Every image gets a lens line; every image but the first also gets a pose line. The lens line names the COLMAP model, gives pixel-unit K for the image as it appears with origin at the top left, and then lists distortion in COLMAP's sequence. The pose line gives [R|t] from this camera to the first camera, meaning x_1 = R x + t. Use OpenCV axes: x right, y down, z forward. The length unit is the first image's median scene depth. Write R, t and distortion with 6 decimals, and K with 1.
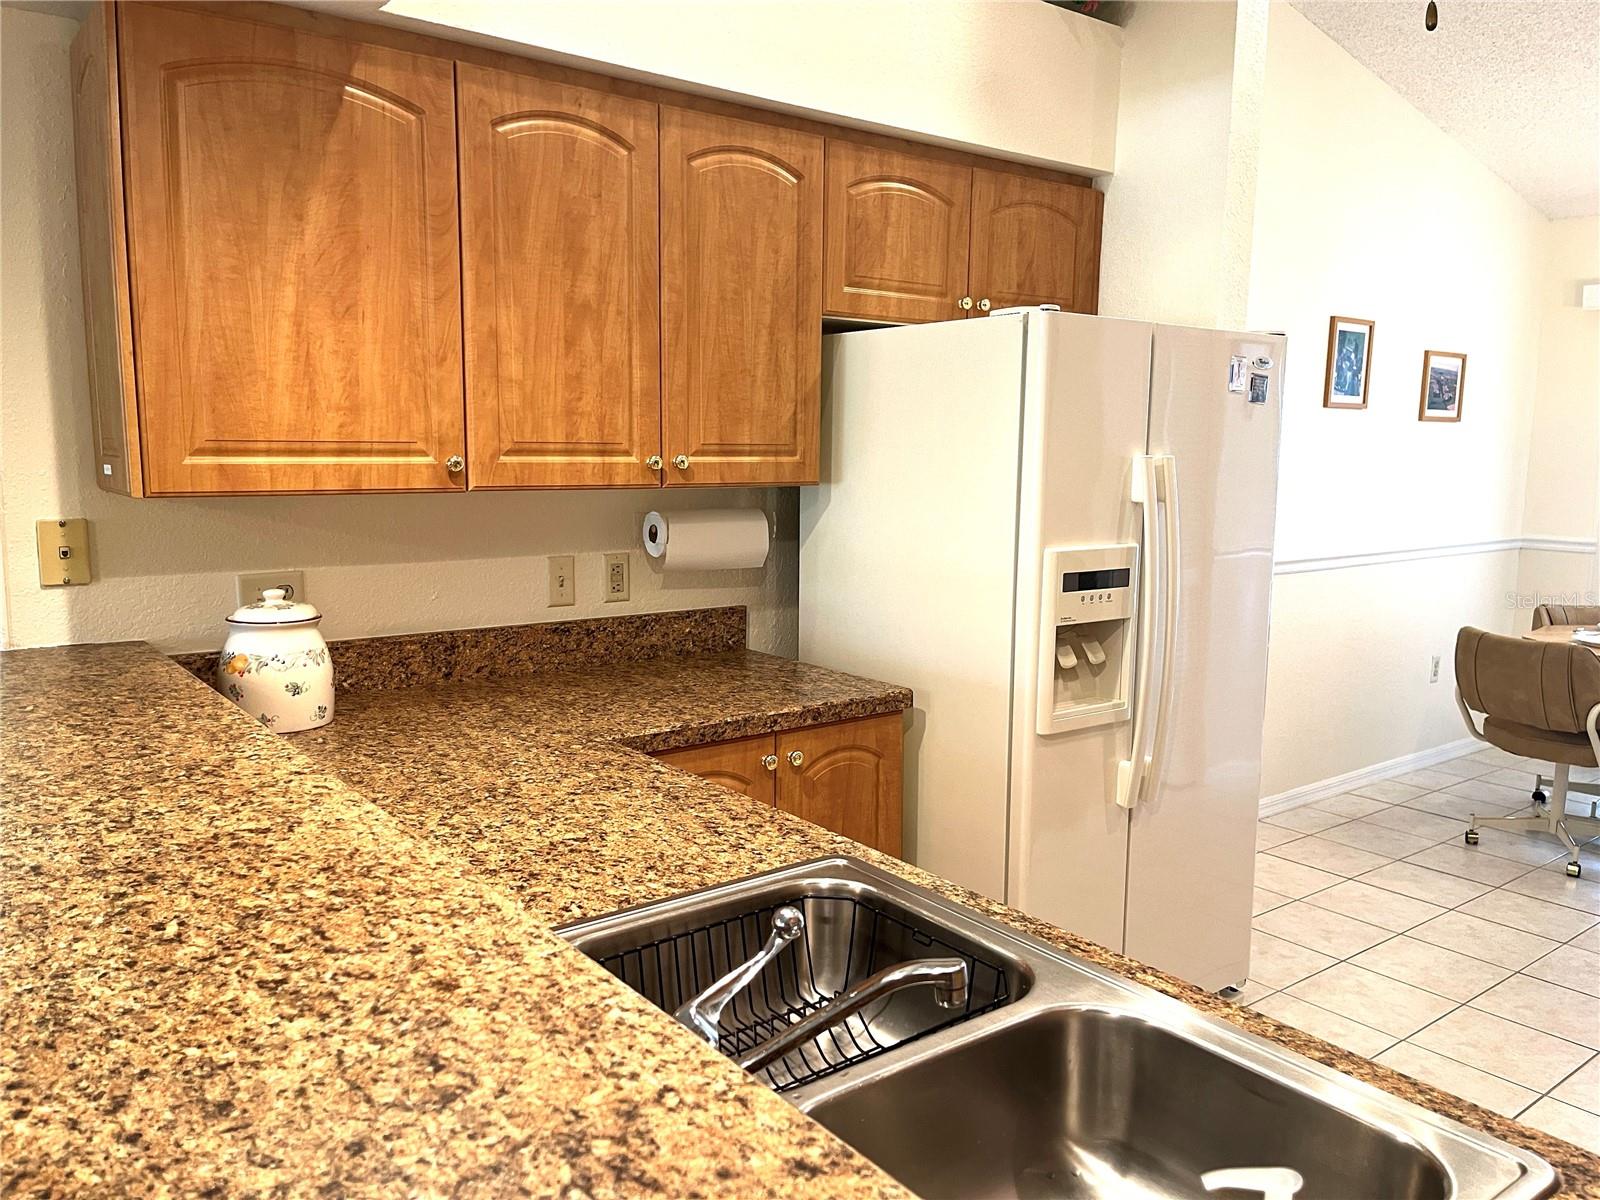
lens RADIAL K [[1212.9, 0, 789.9], [0, 1212.9, 606.4], [0, 0, 1]] dist [0.073352, -0.093661]
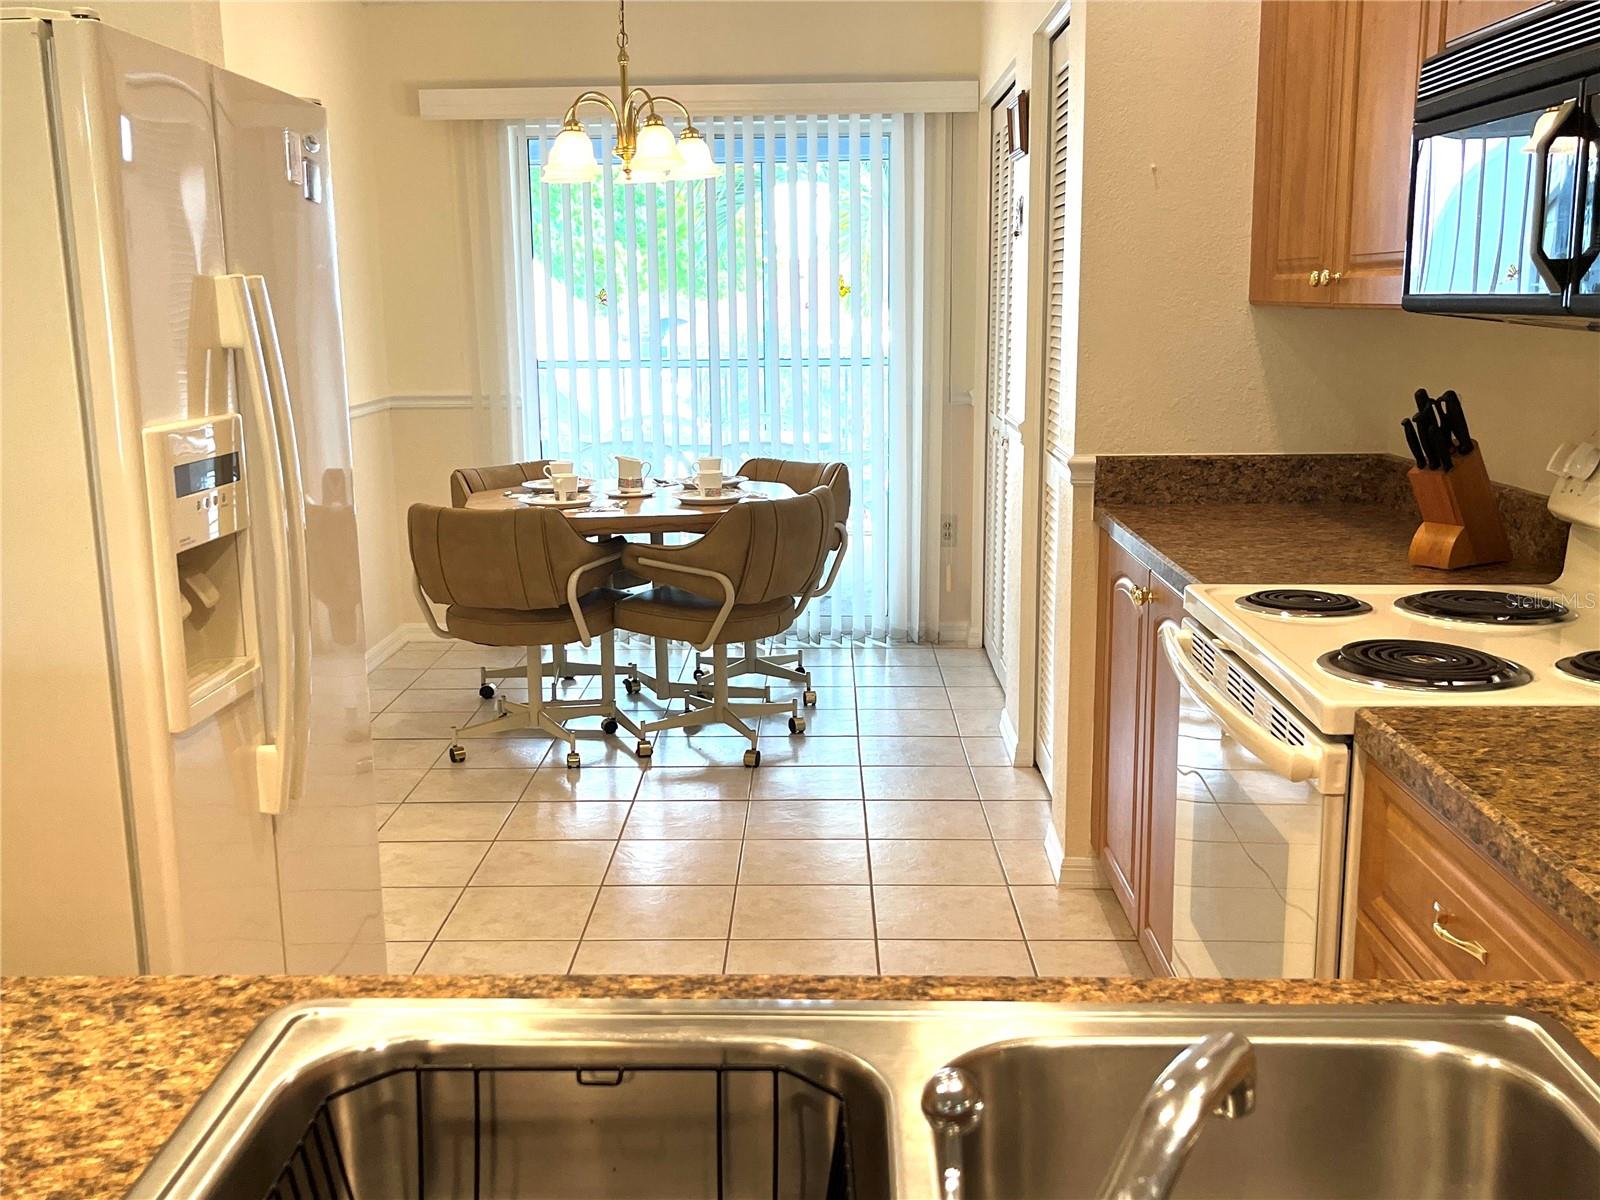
lens RADIAL K [[1592.0, 0, 796.4], [0, 1592.0, 606.9], [0, 0, 1]] dist [0.046750, 0.000000]
pose [[0.627699, -0.168664, 0.759965, -0.230300], [0.125796, 0.985392, 0.114792, -0.012743], [-0.768225, 0.023546, 0.639747, 0.276007]]
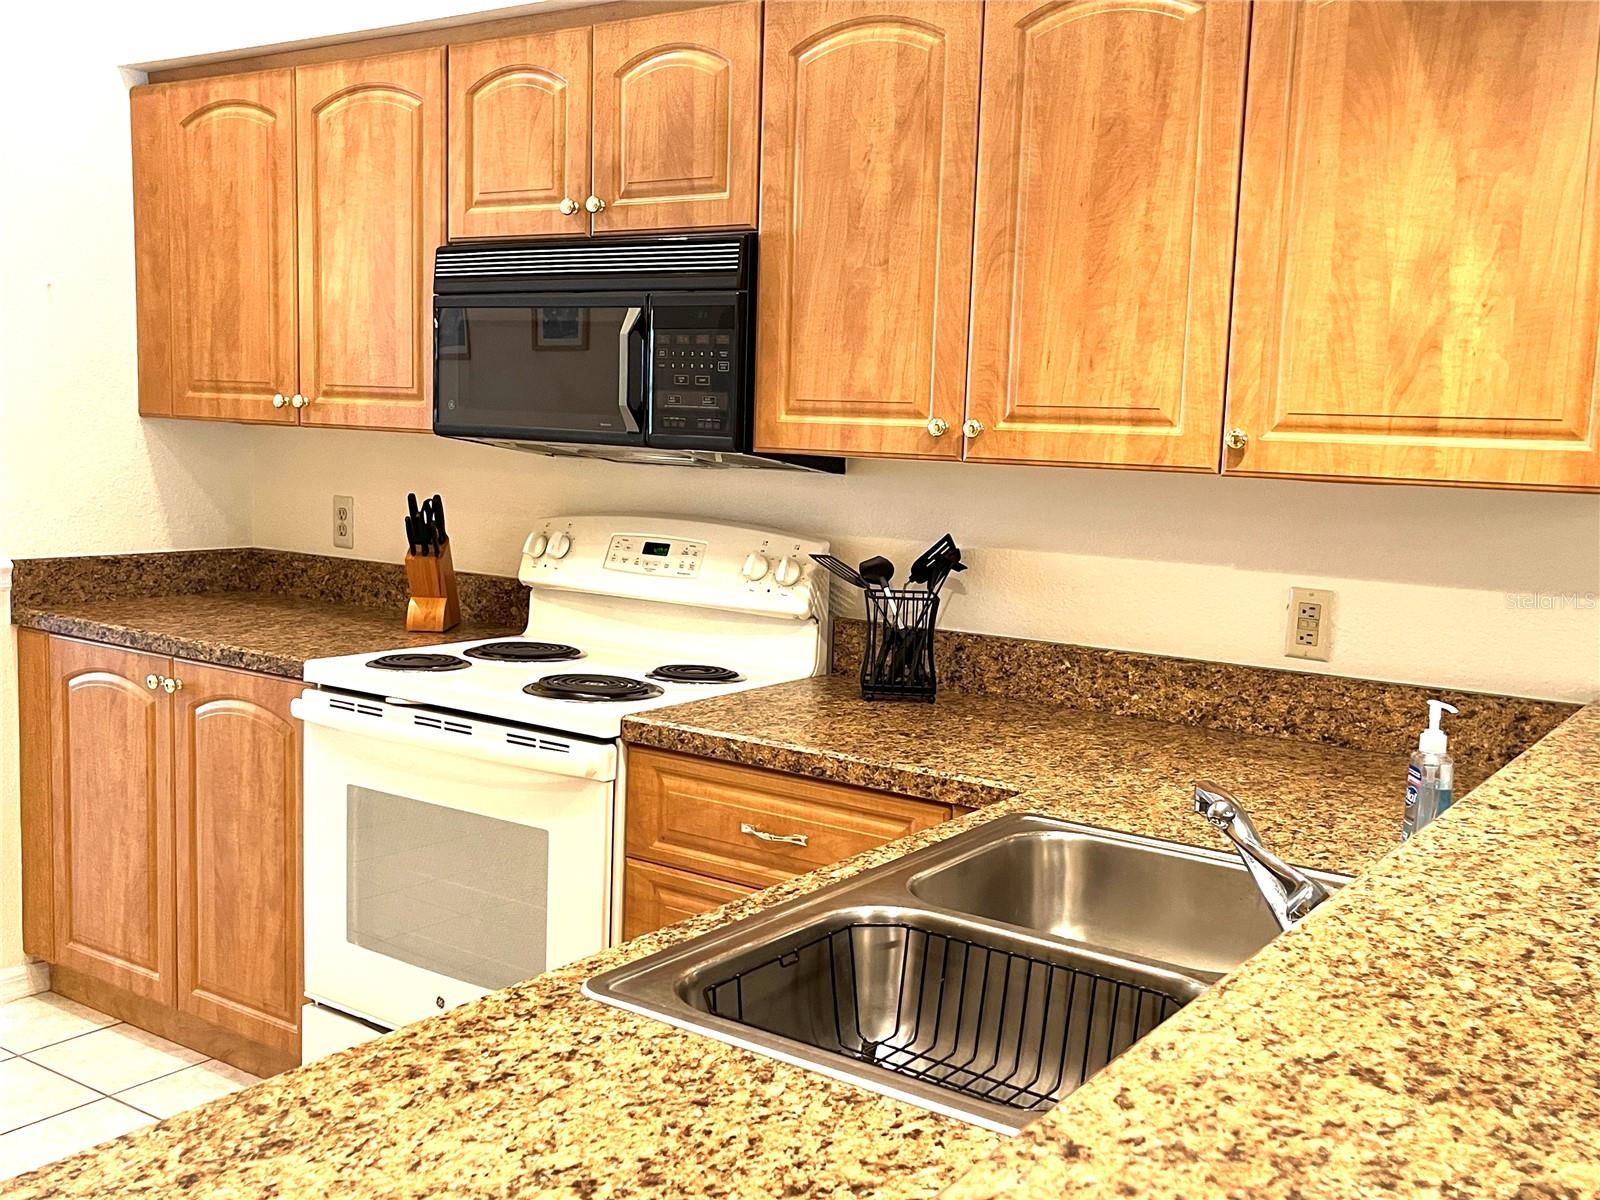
lens RADIAL K [[1592.0, 0, 776.4], [0, 1592.0, 620.8], [0, 0, 1]] dist [0.046750, 0.000000]
pose [[-0.298311, -0.146431, 0.943169, -0.574101], [0.091844, 0.979172, 0.181070, -0.104739], [-0.950040, 0.140639, -0.278649, 0.805492]]
